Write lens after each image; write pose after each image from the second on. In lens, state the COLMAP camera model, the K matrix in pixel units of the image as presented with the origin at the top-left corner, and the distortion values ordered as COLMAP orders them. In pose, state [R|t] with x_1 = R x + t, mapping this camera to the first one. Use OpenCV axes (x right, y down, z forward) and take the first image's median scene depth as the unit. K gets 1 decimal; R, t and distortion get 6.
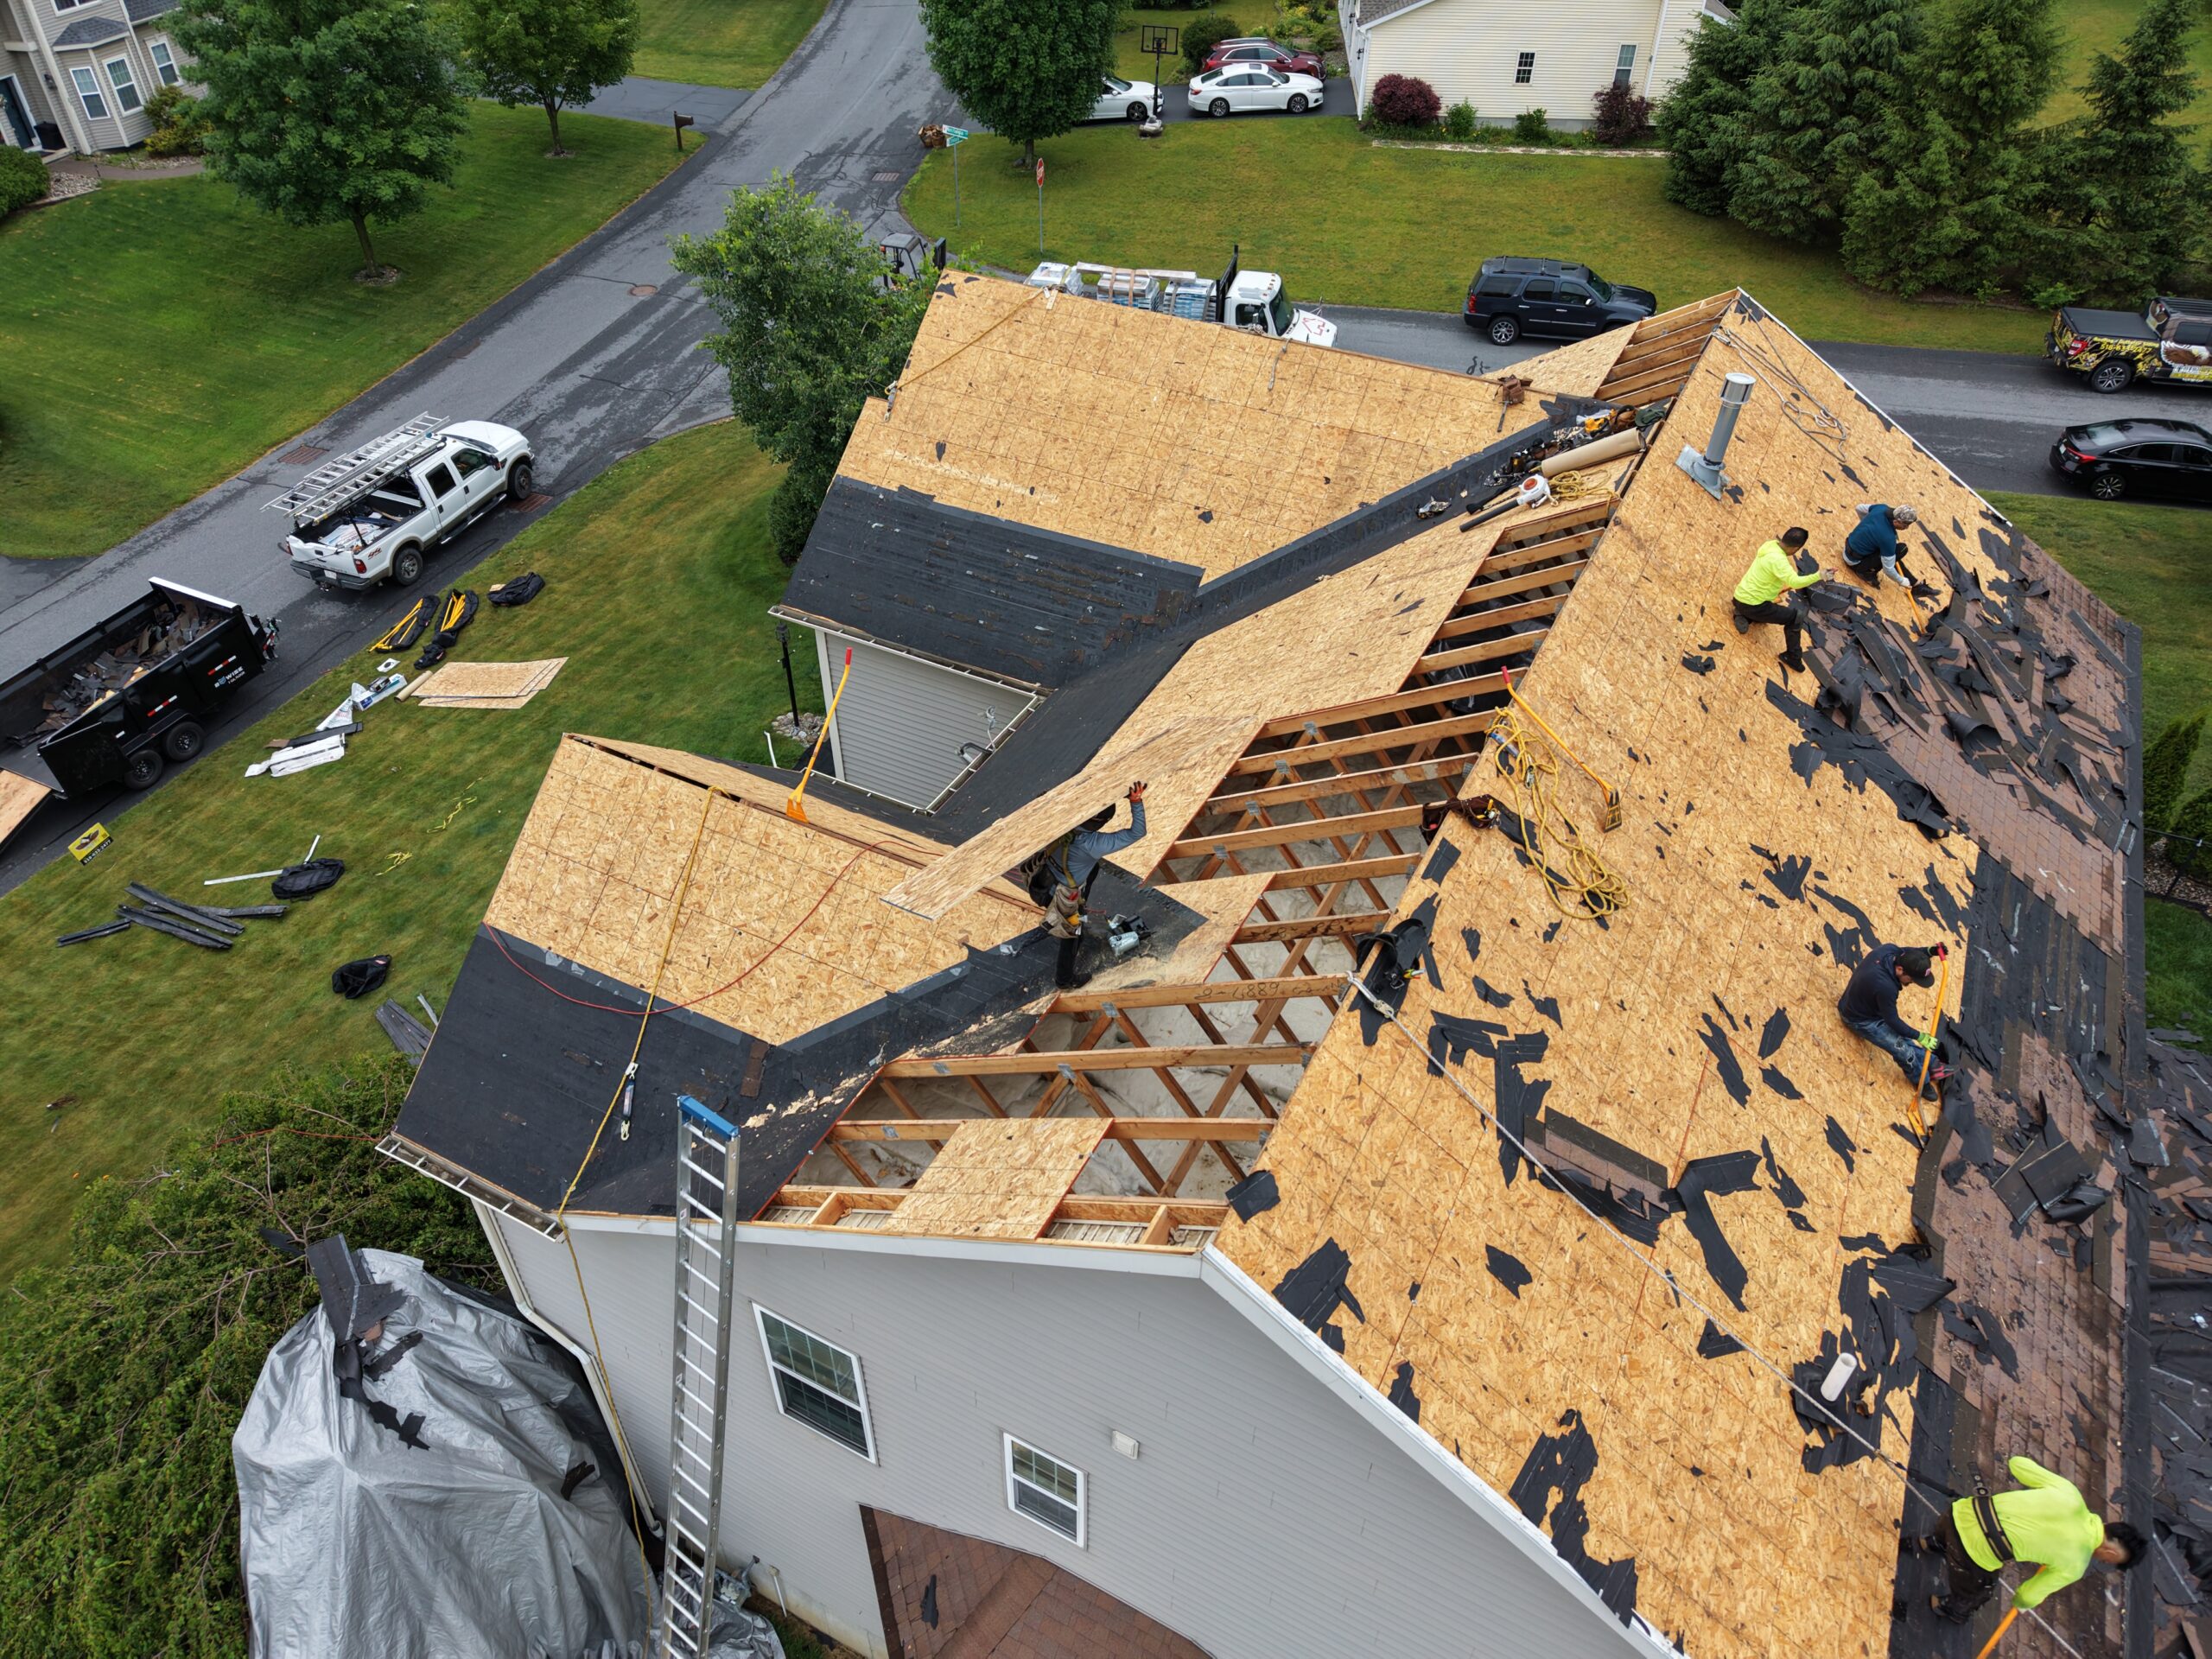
lens RADIAL K [[1479.4, 0, 1106.9], [0, 1479.4, 822.5], [0, 0, 1]] dist [0.027728, -0.025348]
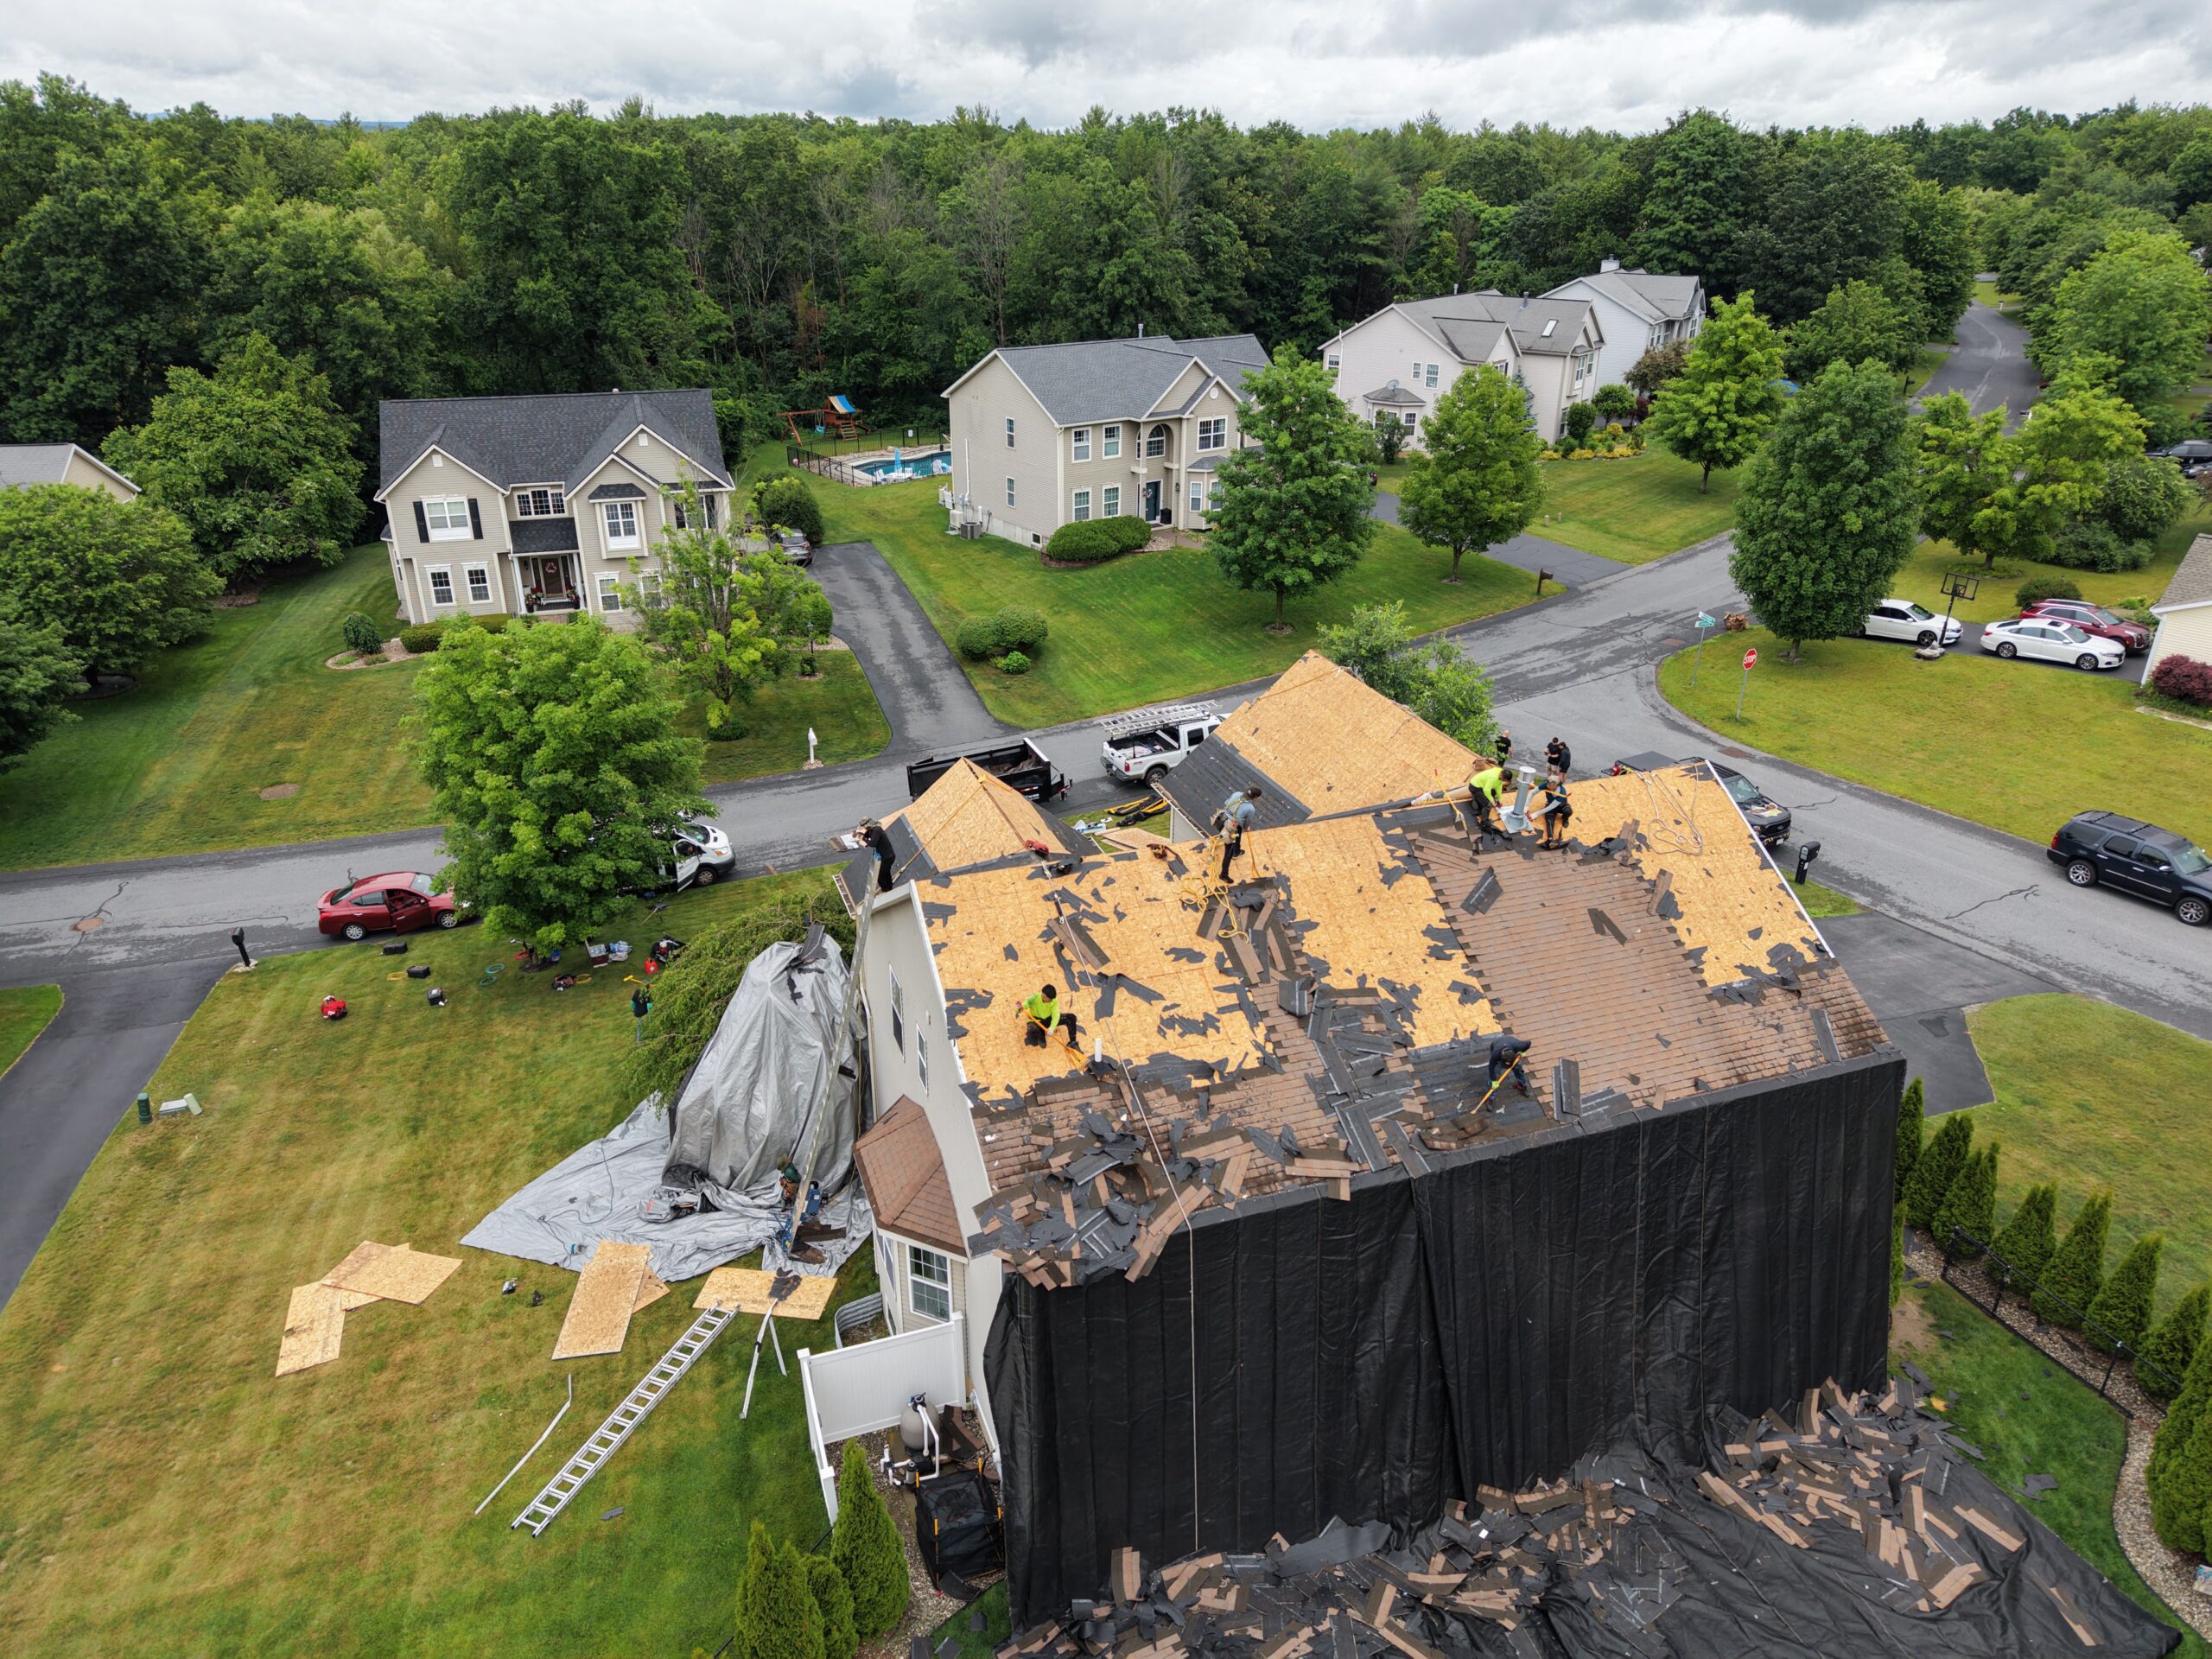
lens RADIAL K [[1479.4, 0, 1102.9], [0, 1479.4, 823.3], [0, 0, 1]] dist [0.027728, -0.025348]
pose [[0.737435, 0.278524, -0.615316, 1.258732], [-0.431313, 0.895264, -0.111671, 0.198970], [0.519767, 0.347744, 0.780330, -0.704951]]
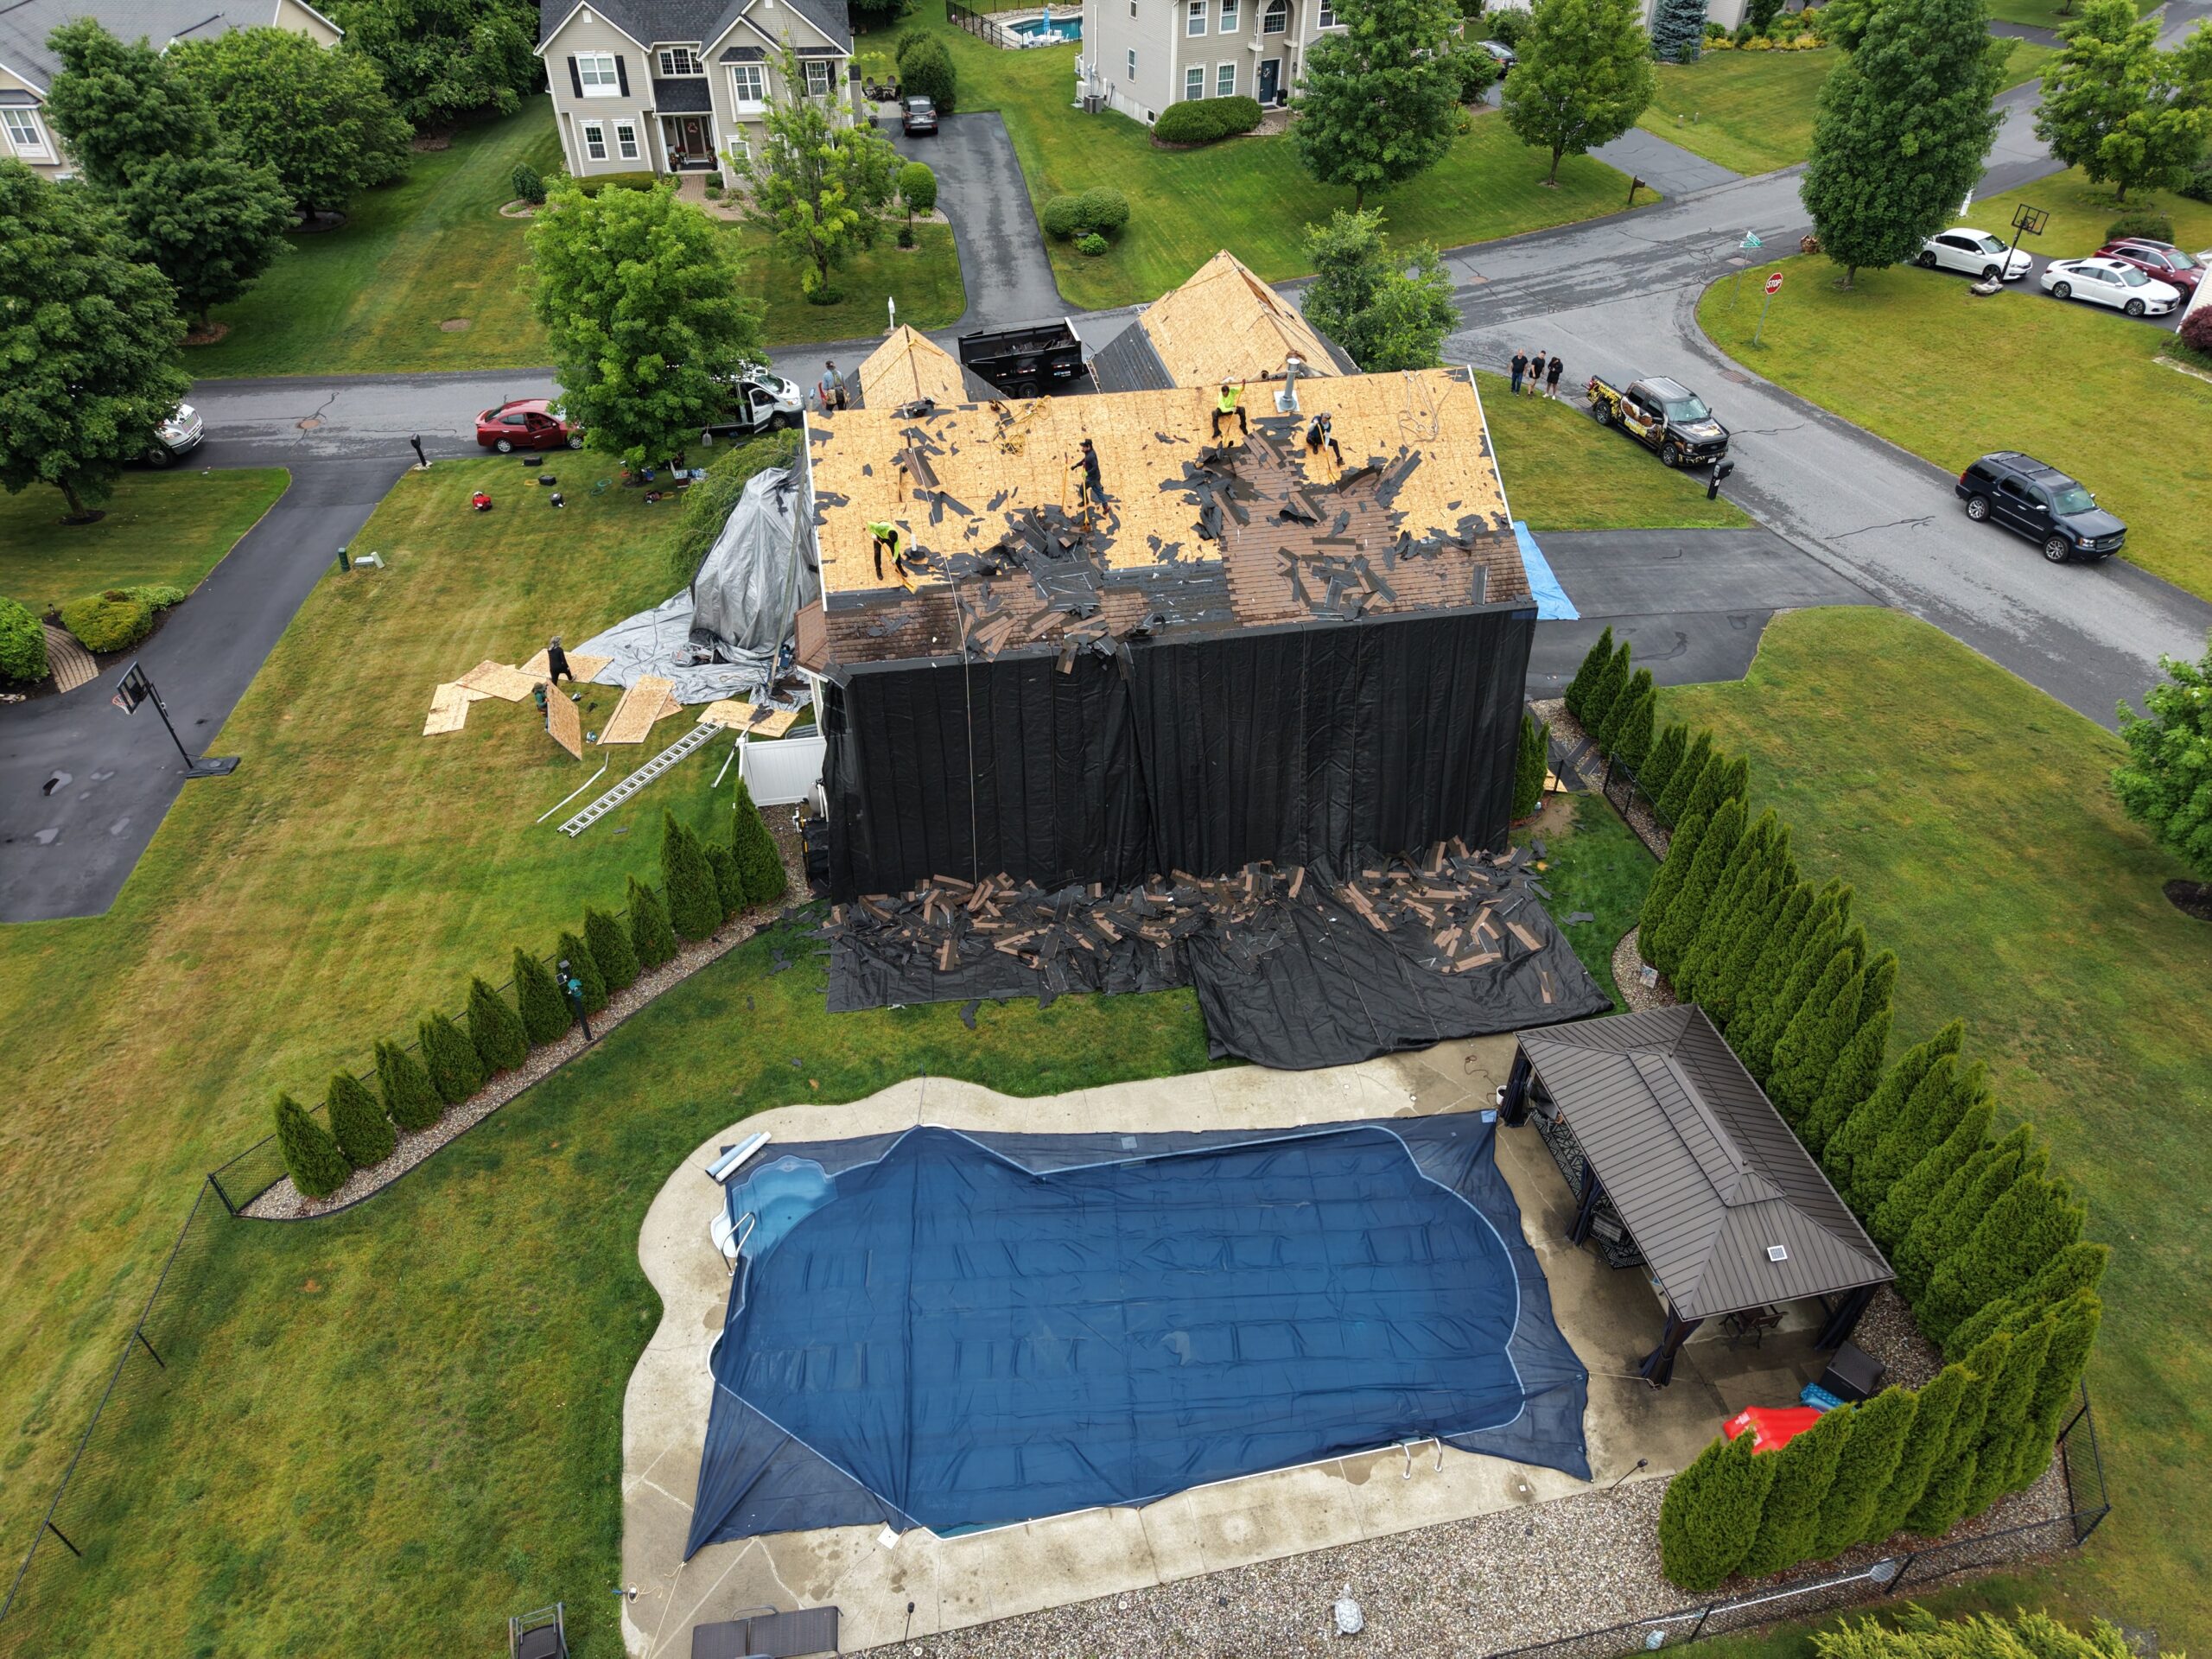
lens RADIAL K [[1479.4, 0, 1103.0], [0, 1479.4, 825.8], [0, 0, 1]] dist [0.027728, -0.025348]
pose [[0.614680, 0.504317, -0.606492, 2.160170], [-0.505312, 0.842173, 0.188159, 0.027984], [0.605663, 0.190810, 0.772505, -0.894871]]
